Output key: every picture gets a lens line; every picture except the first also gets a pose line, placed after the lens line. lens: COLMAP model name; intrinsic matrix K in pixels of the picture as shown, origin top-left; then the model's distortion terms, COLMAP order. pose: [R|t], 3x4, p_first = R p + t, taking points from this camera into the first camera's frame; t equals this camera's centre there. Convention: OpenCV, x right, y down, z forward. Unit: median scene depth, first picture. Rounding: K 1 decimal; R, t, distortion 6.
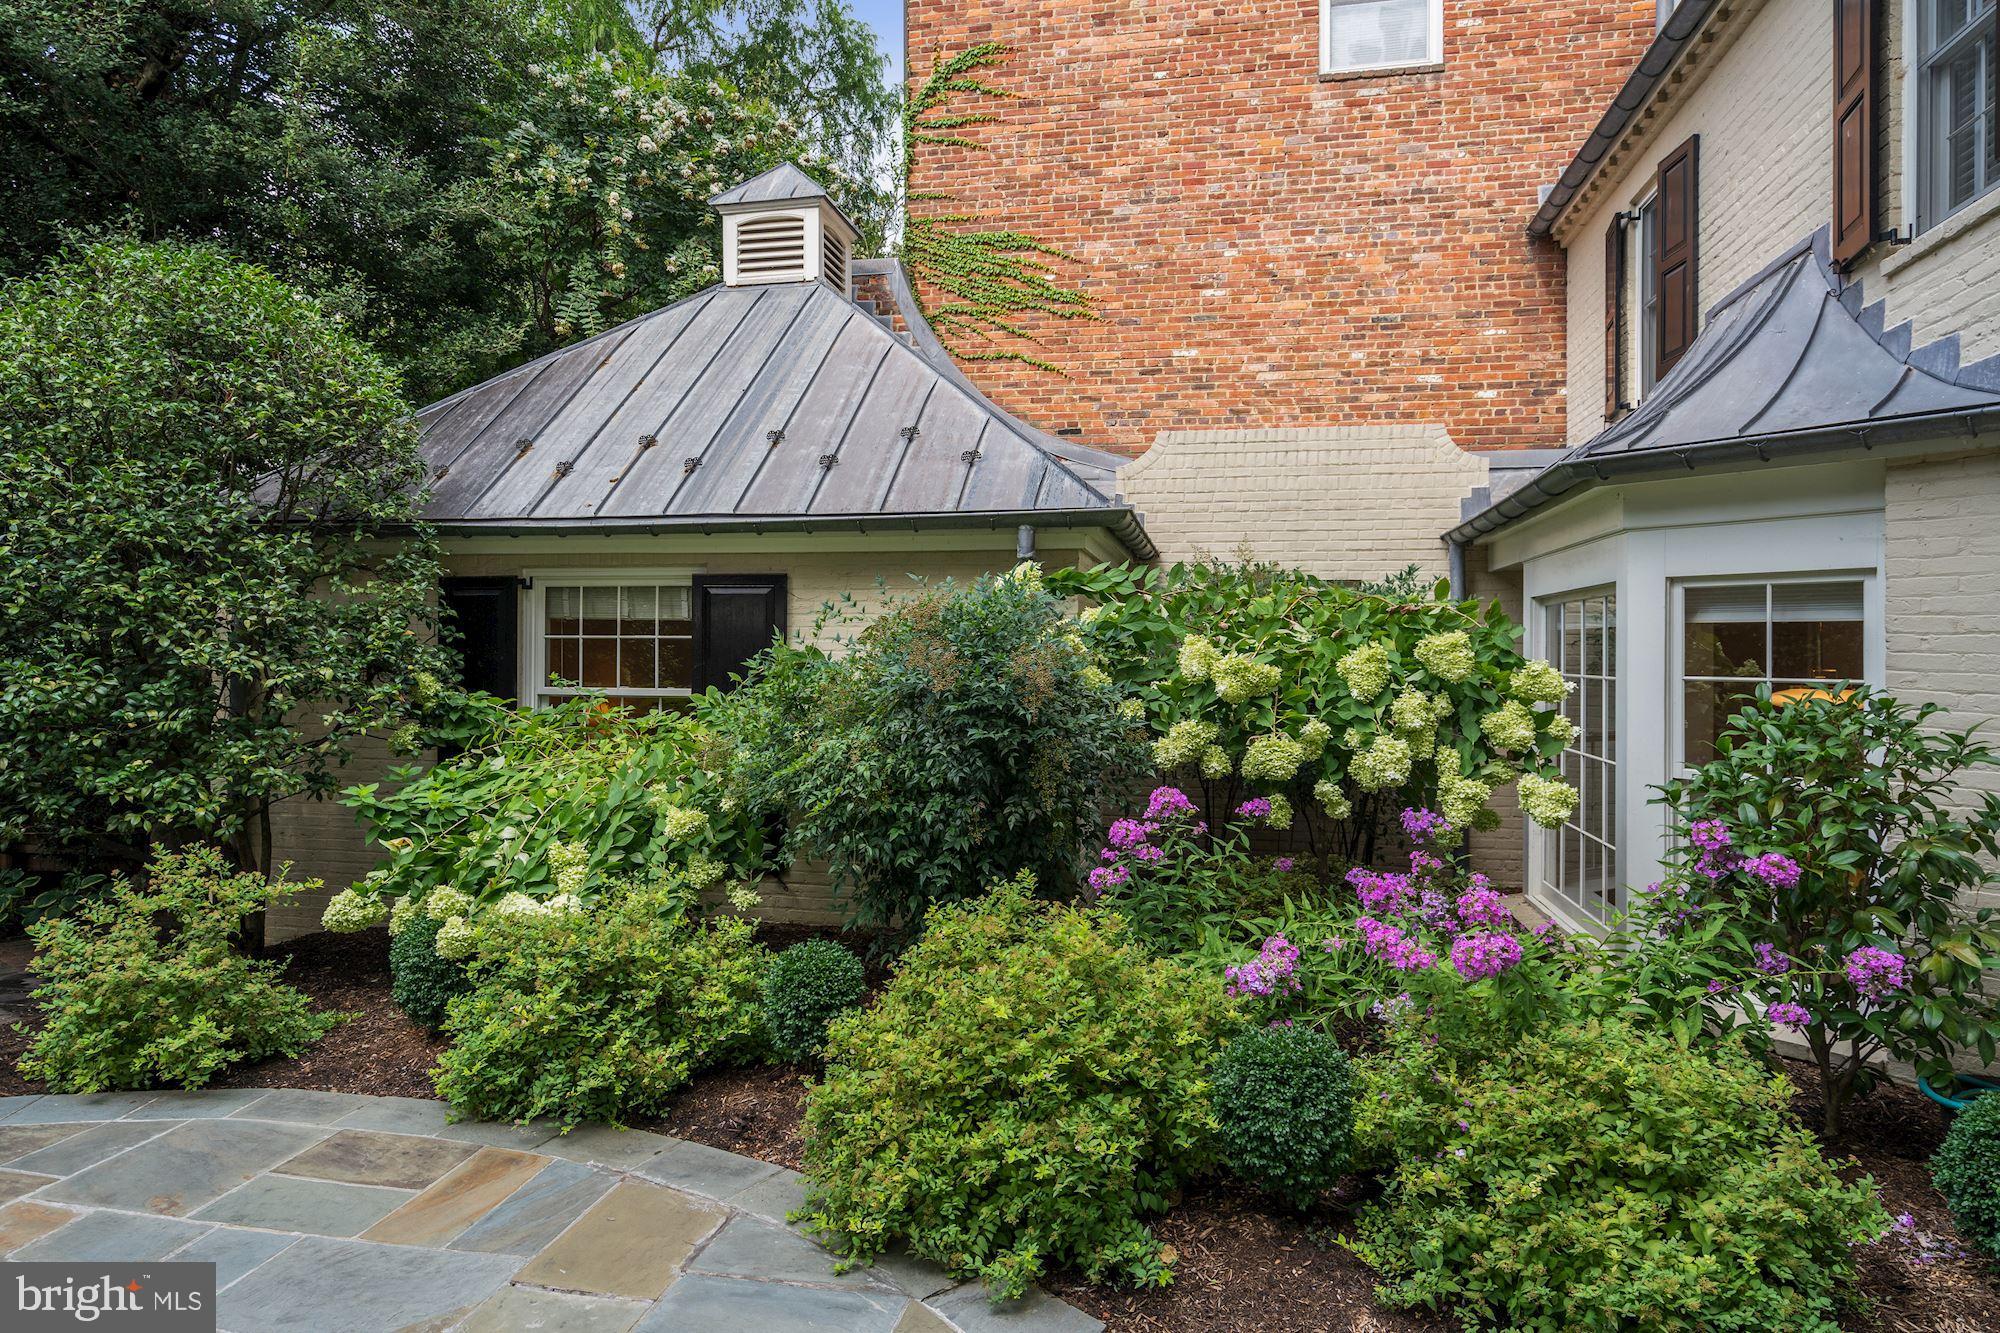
lens RADIAL K [[1163.2, 0, 1000.1], [0, 1163.2, 660.6], [0, 0, 1]] dist [-0.002458, -0.000641]
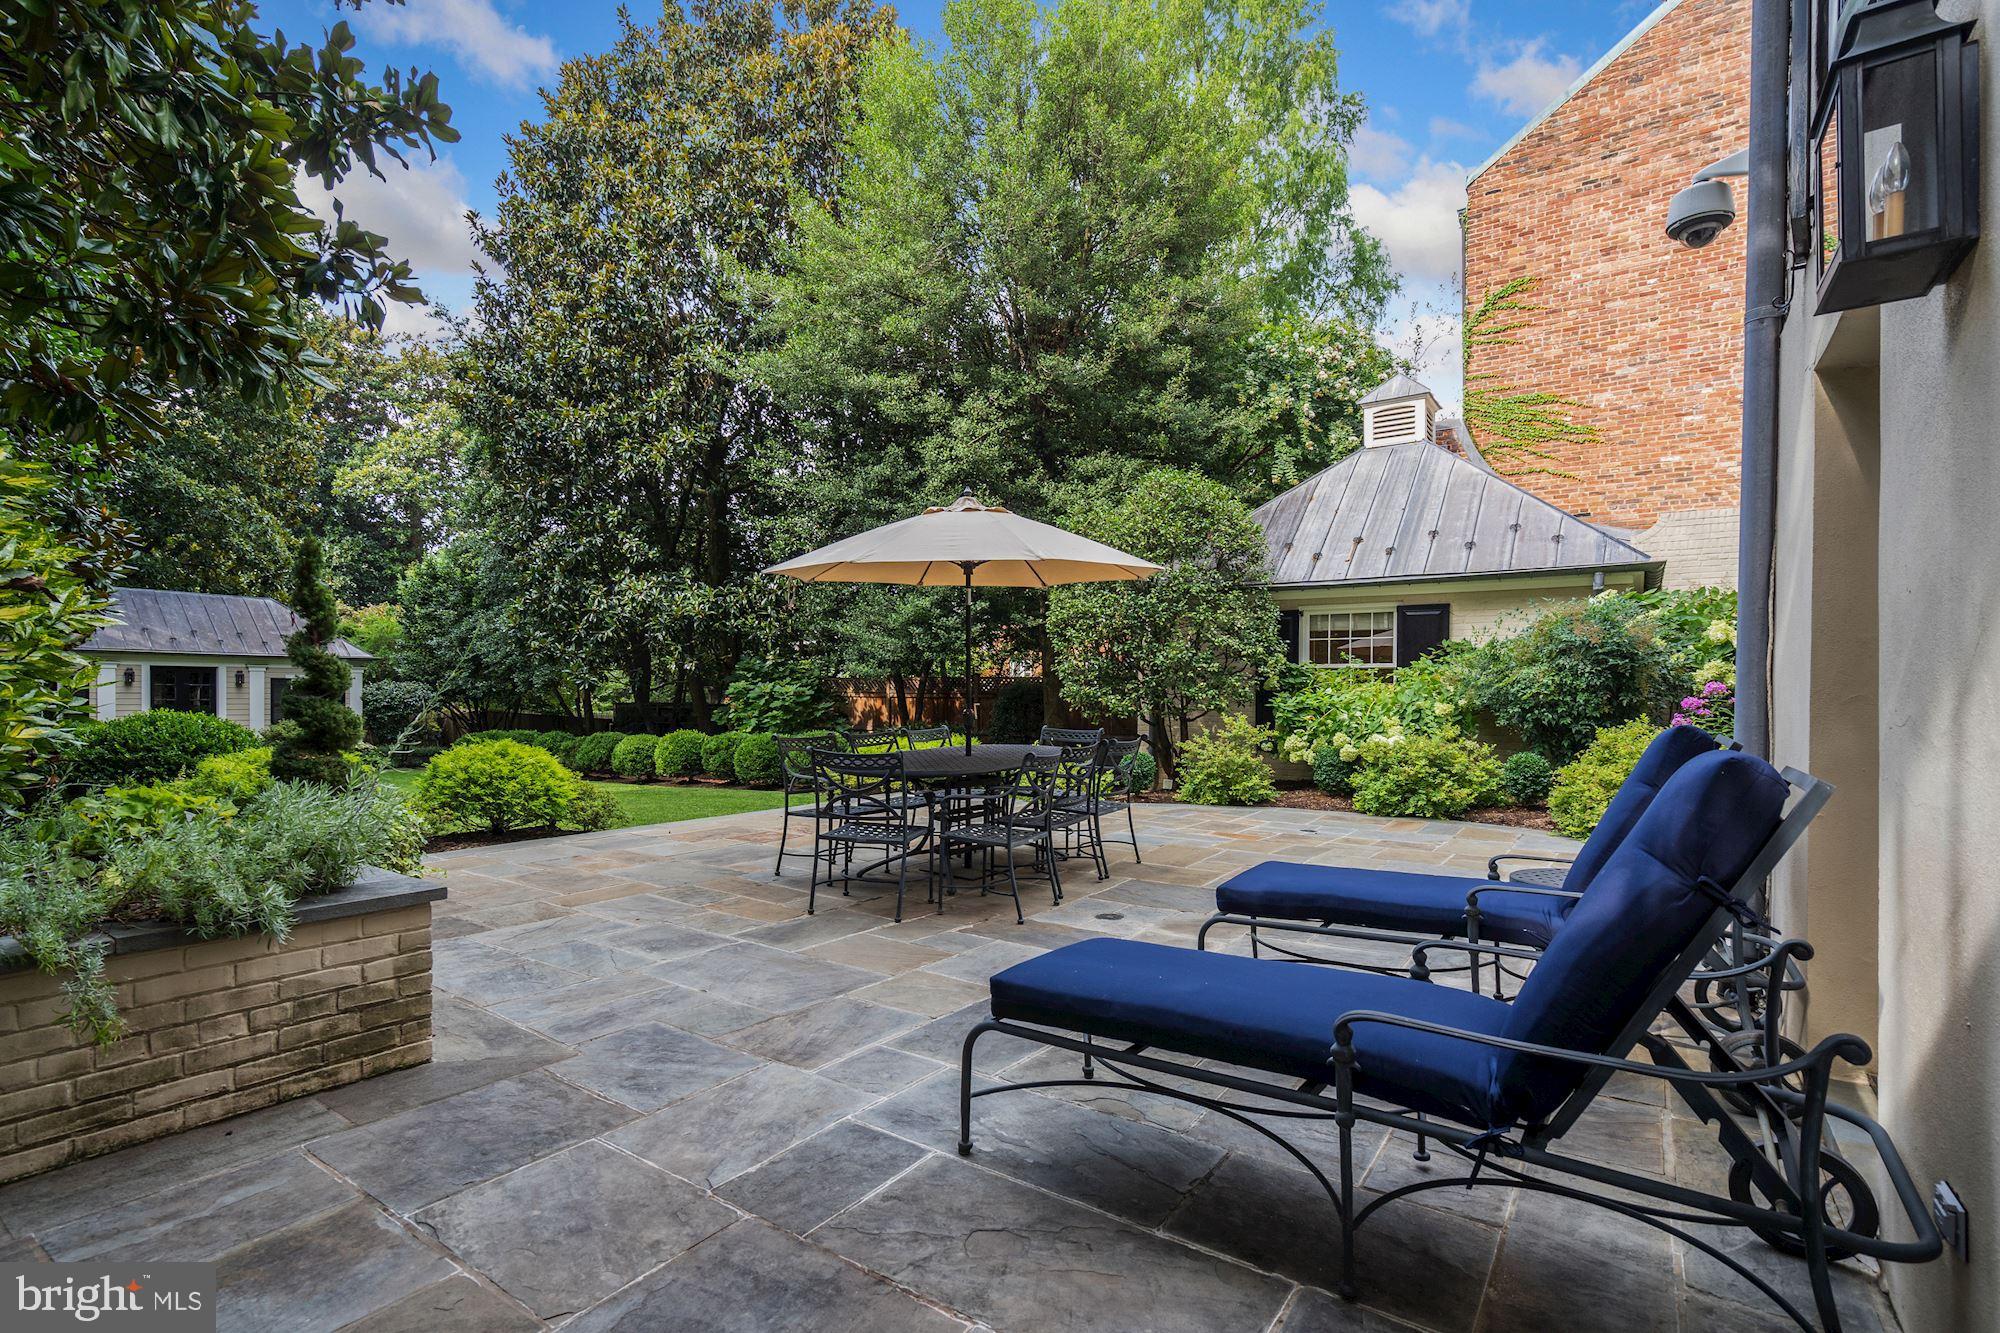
lens RADIAL K [[967.4, 0, 981.5], [0, 967.4, 701.8], [0, 0, 1]] dist [-0.001378, 0.001169]
pose [[0.920471, 0.004483, -0.390784, -0.196408], [-0.006193, 0.999976, -0.003116, 0.073243], [0.390761, 0.005289, 0.920477, -0.585942]]
